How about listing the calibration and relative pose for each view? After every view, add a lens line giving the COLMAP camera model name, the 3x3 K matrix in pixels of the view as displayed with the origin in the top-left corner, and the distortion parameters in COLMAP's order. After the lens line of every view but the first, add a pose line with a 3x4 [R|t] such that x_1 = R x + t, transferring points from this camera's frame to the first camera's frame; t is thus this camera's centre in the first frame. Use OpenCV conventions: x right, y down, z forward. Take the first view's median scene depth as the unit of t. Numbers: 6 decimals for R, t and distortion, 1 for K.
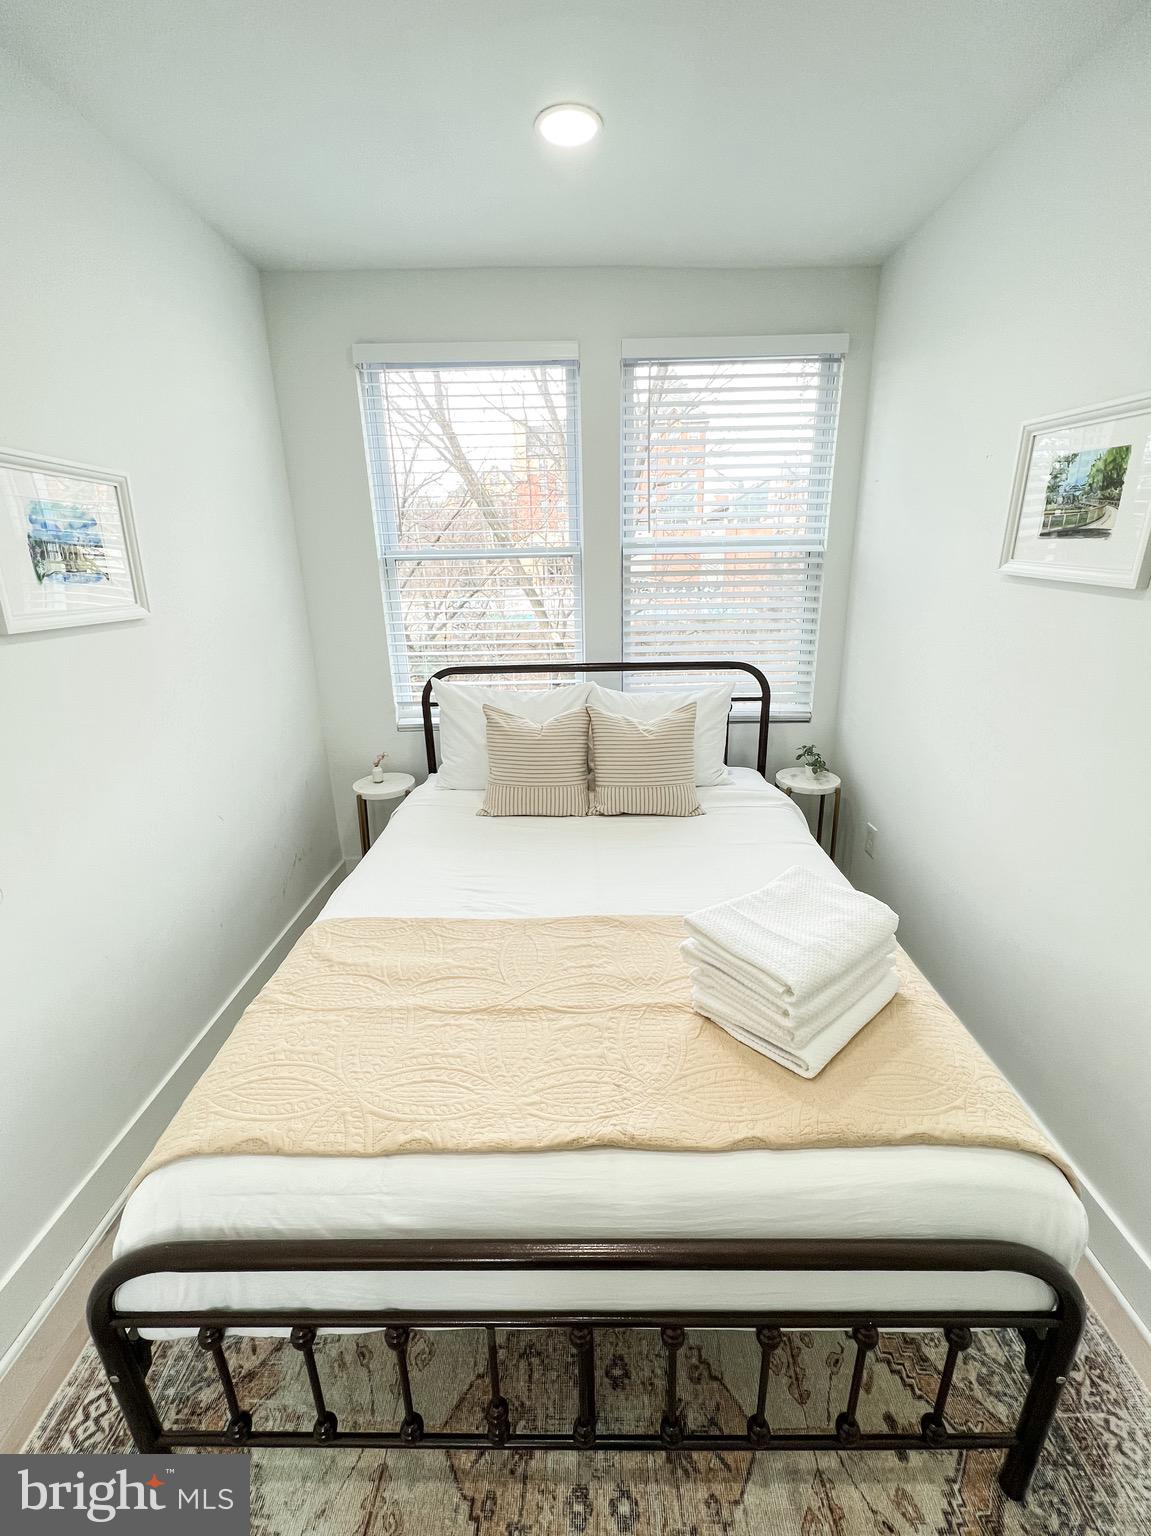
lens RADIAL K [[608.0, 0, 578.5], [0, 608.0, 765.5], [0, 0, 1]] dist [0.000212, -0.000384]
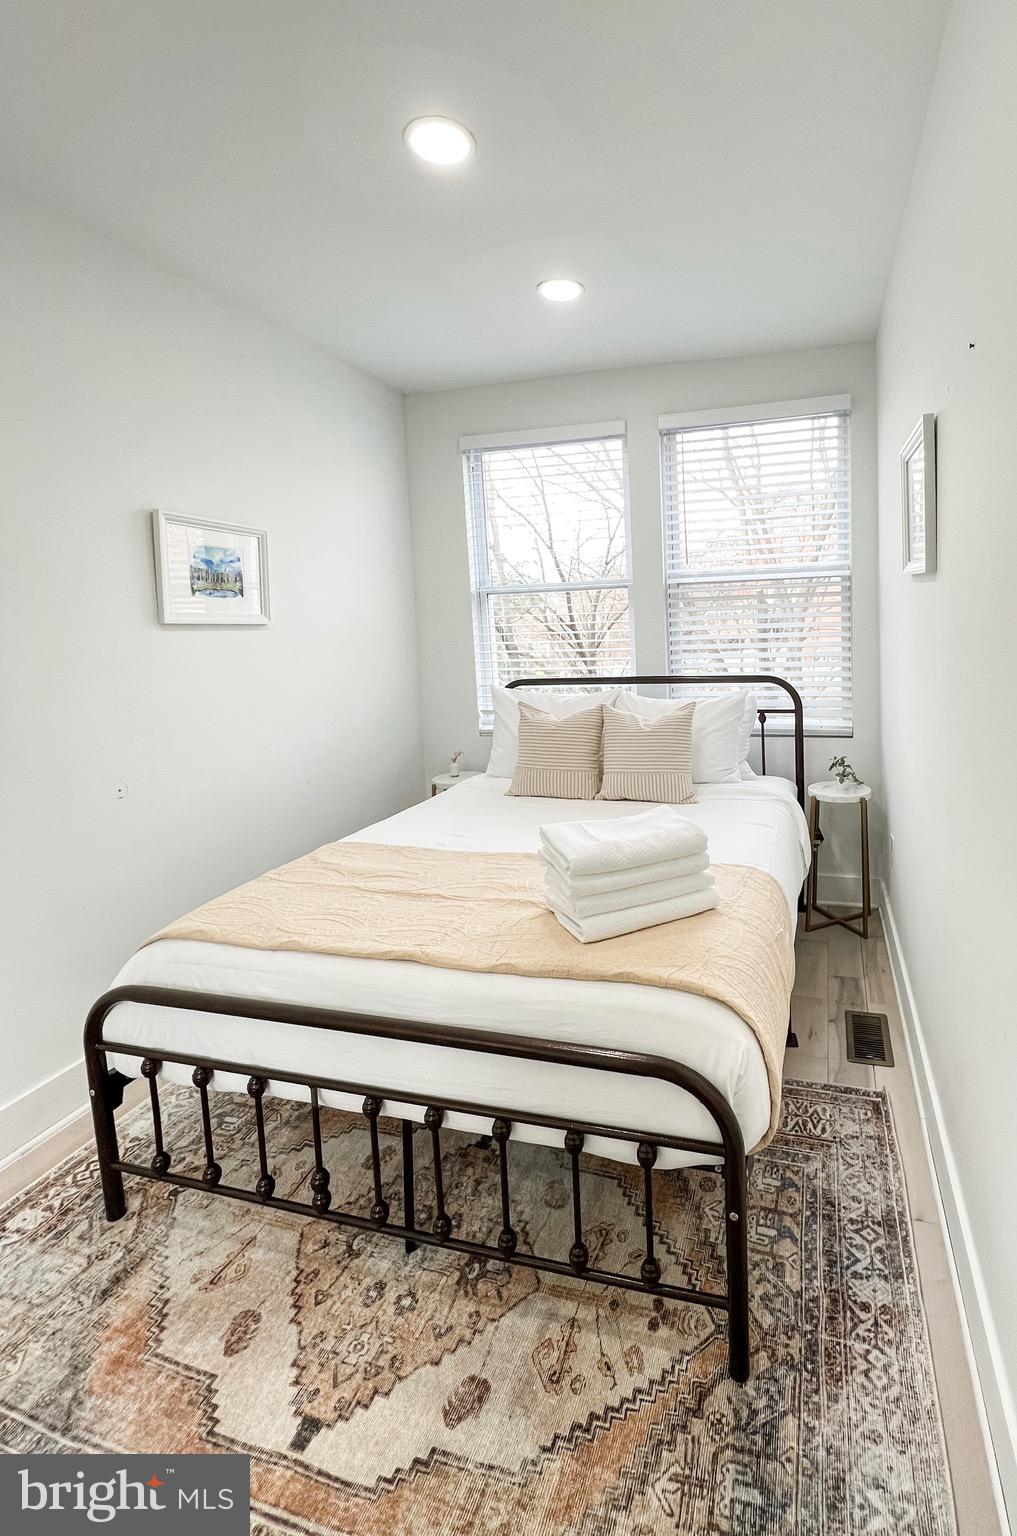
lens RADIAL K [[663.7, 0, 646.4], [0, 663.7, 707.4], [0, 0, 1]] dist [-0.001451, 0.000206]
pose [[0.970794, 0.015789, -0.239395, 0.707978], [-0.062719, 0.979834, -0.189717, 0.251222], [0.231572, 0.199191, 0.952207, -0.312337]]
